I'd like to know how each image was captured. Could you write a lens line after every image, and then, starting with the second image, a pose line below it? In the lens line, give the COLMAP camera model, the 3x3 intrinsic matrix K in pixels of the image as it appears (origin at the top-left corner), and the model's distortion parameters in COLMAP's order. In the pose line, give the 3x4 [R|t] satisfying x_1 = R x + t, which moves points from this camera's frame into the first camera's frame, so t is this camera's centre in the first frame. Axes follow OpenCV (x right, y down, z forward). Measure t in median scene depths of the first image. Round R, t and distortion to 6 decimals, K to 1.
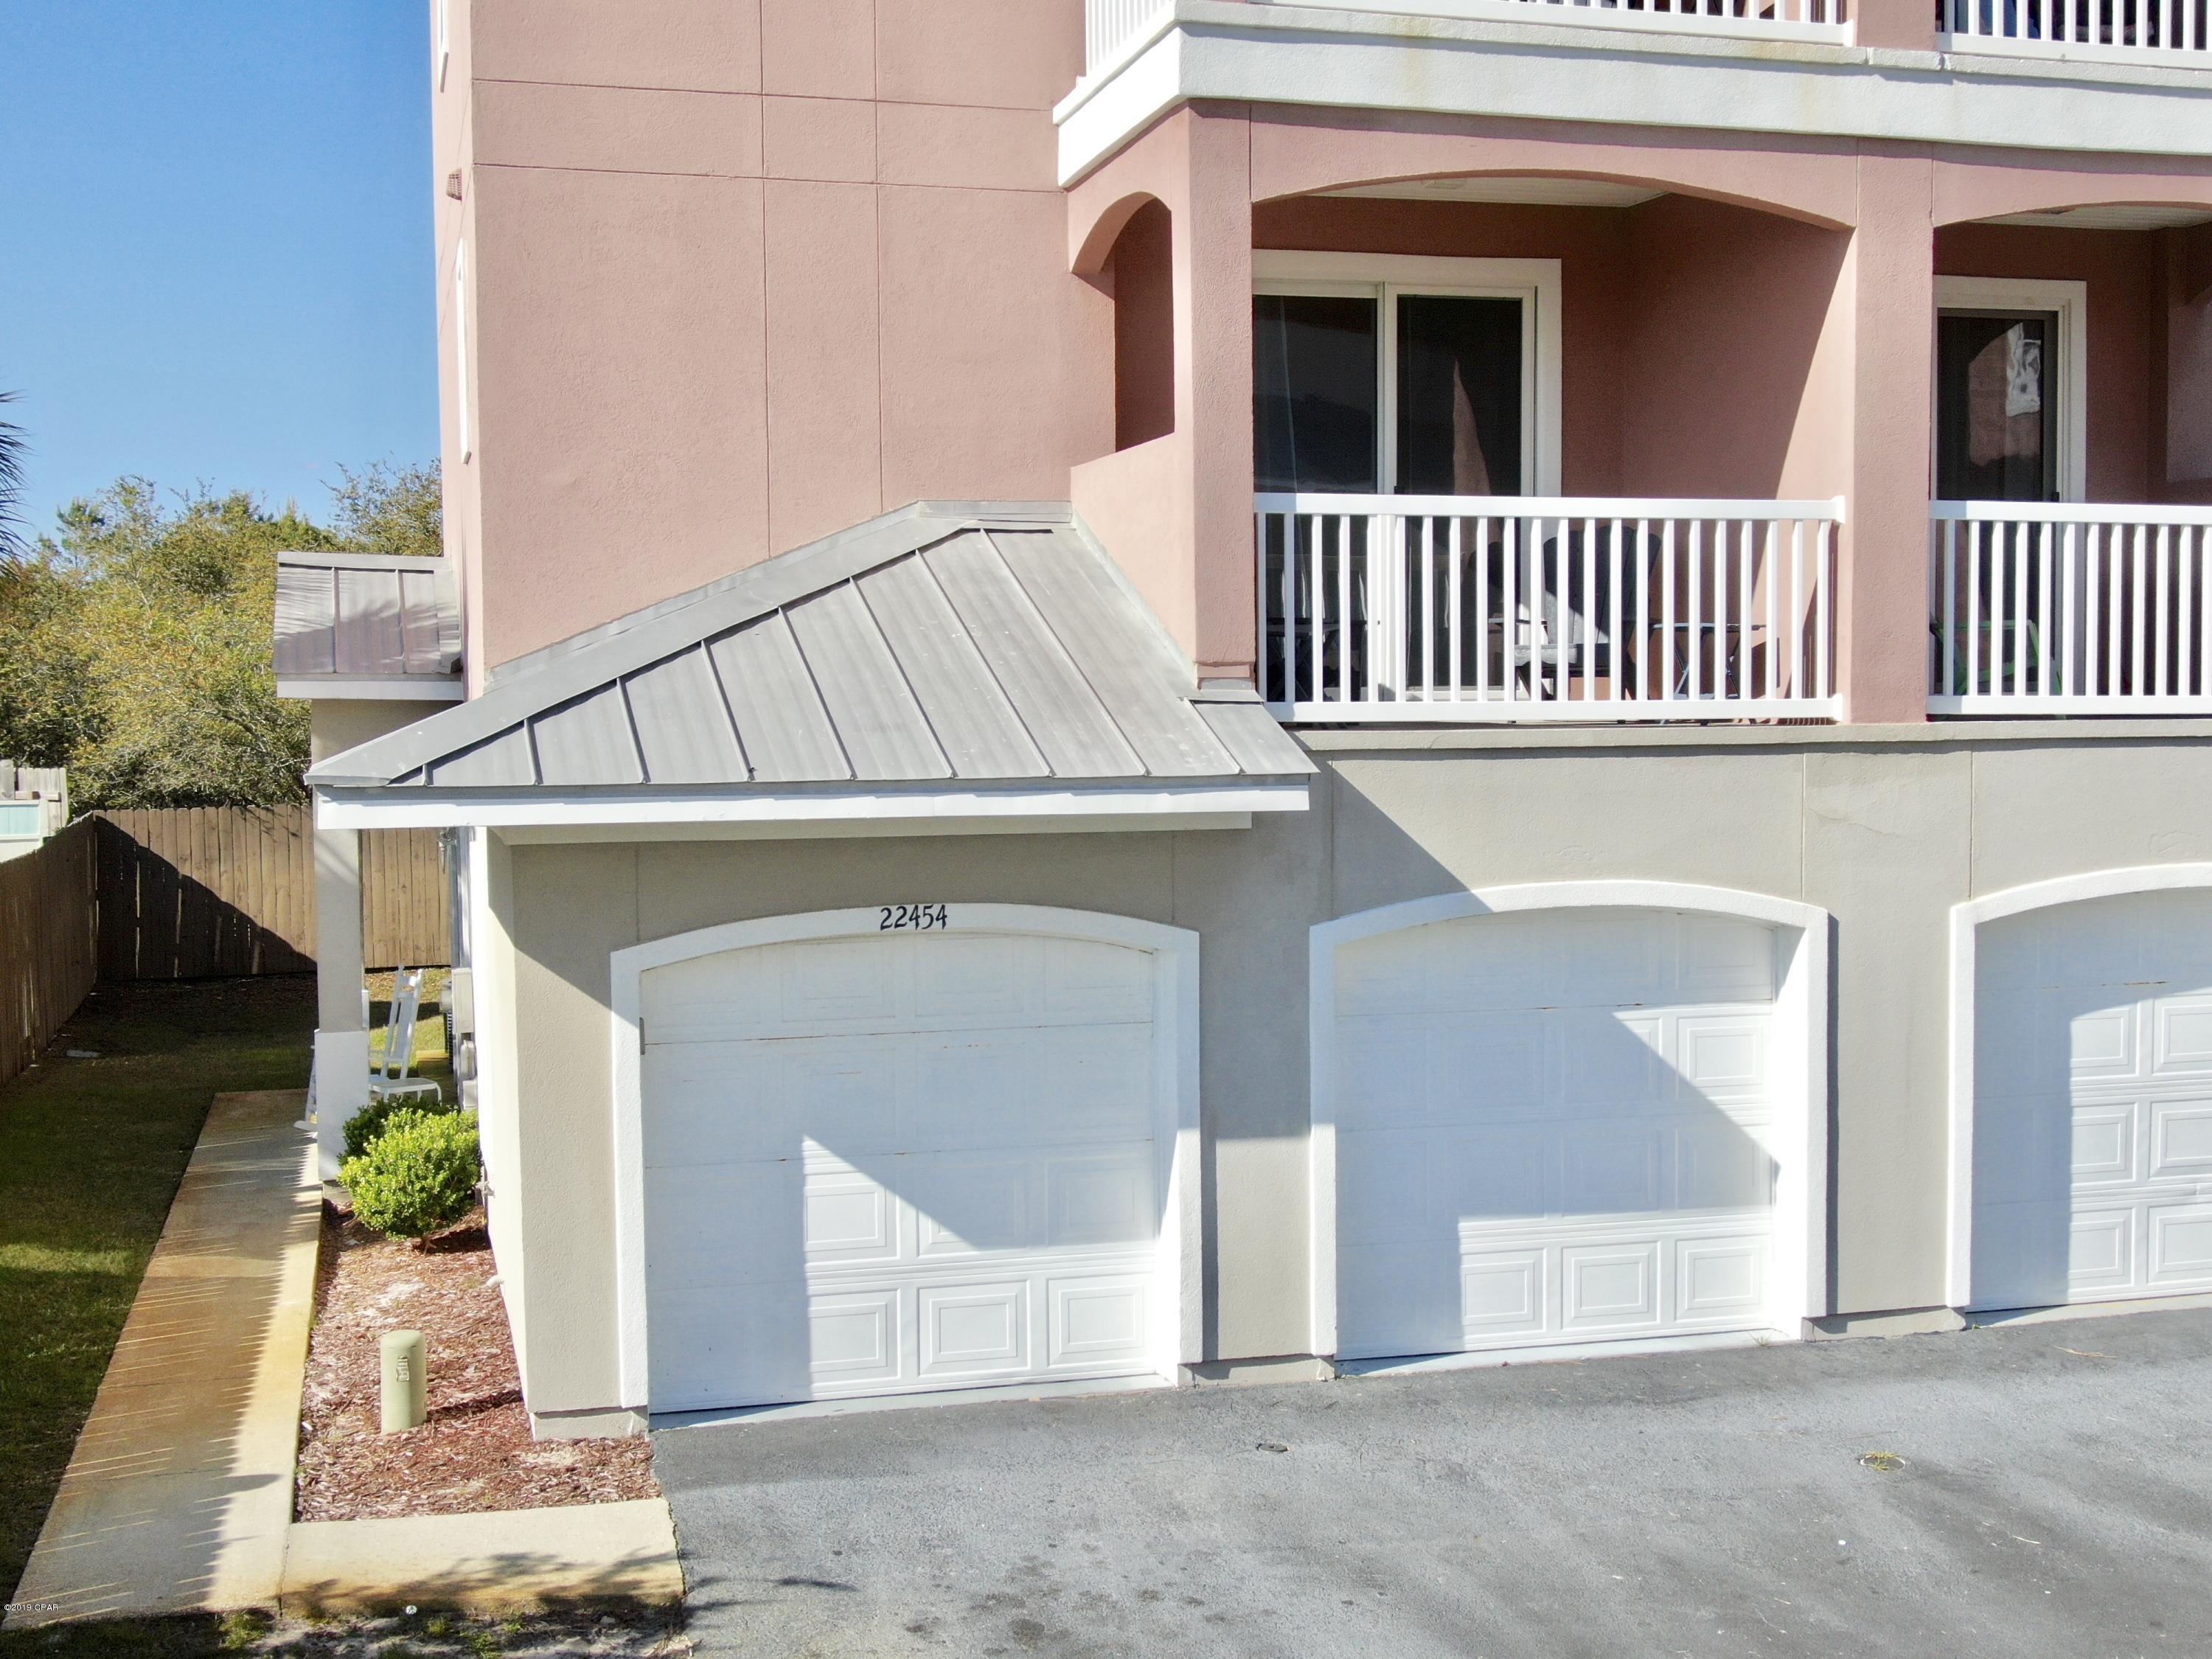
lens RADIAL K [[2630.9, 0, 1110.1], [0, 2630.9, 830.5], [0, 0, 1]] dist [0.030119, 0.000000]
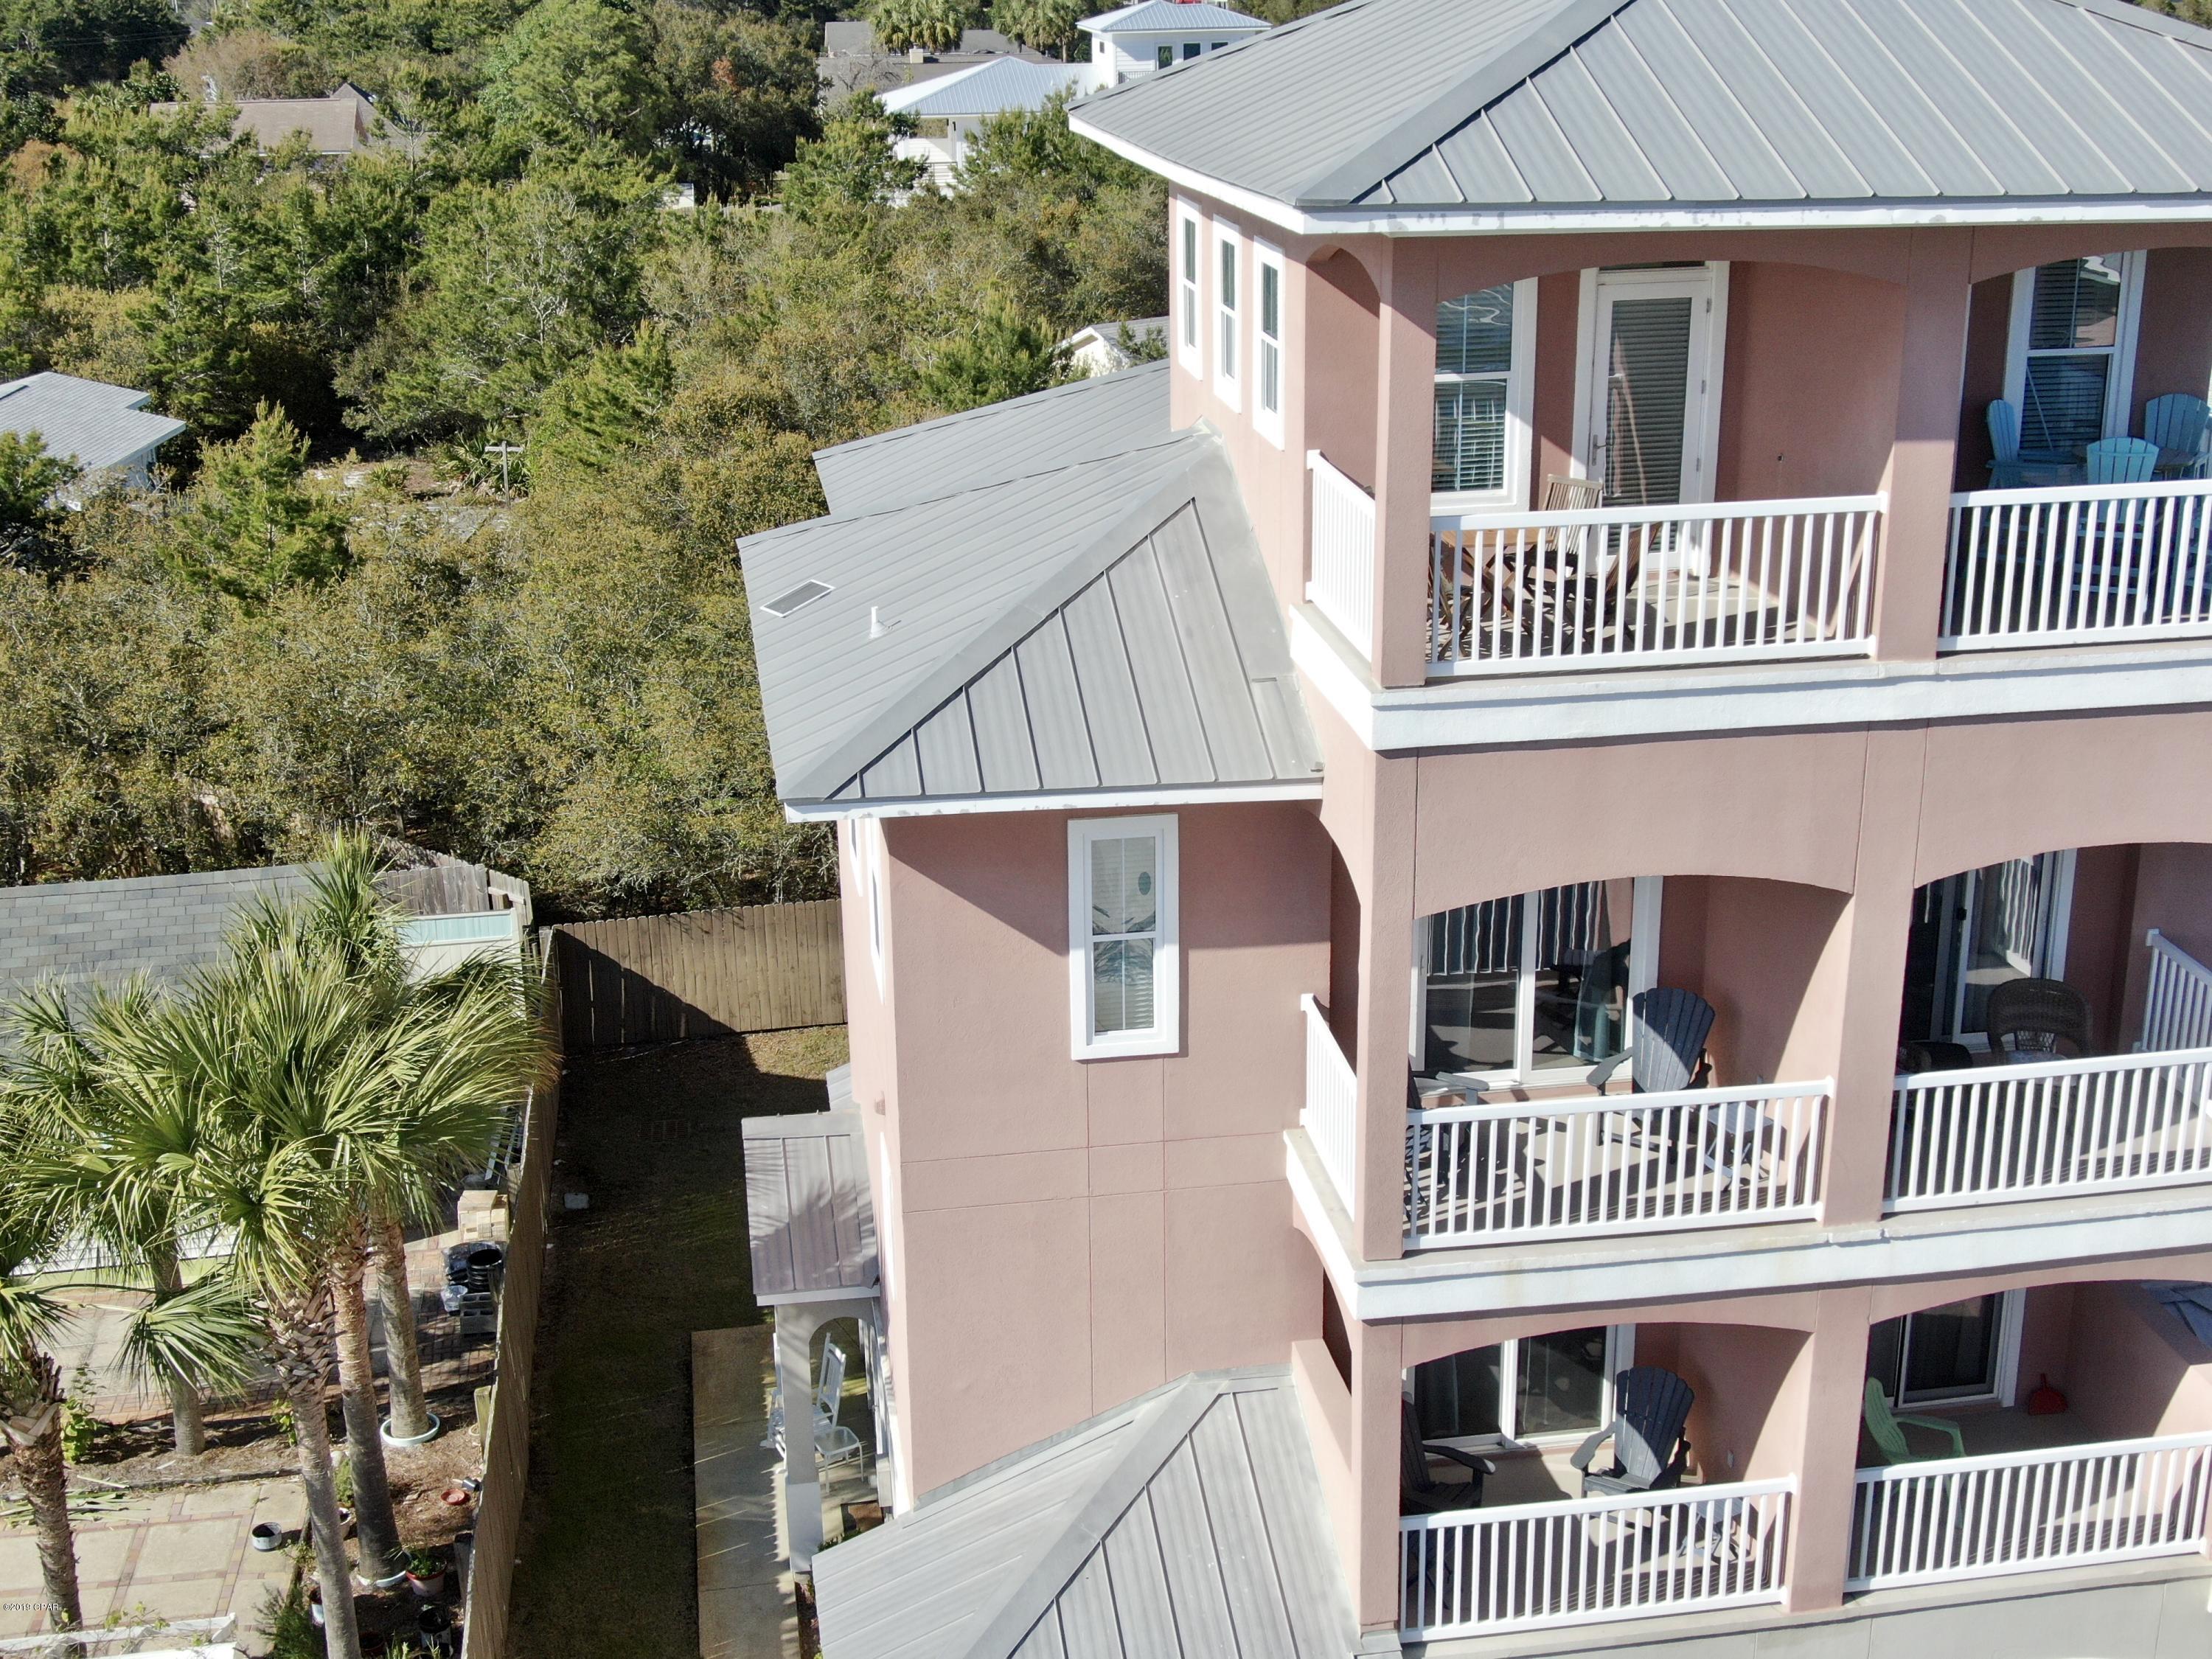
lens RADIAL K [[2630.9, 0, 1107.2], [0, 2630.9, 846.5], [0, 0, 1]] dist [0.030119, 0.000000]
pose [[0.993836, 0.030142, -0.106682, 0.036012], [0.001153, 0.959464, 0.281828, -0.944853], [0.110853, -0.280214, 0.953516, -0.409006]]
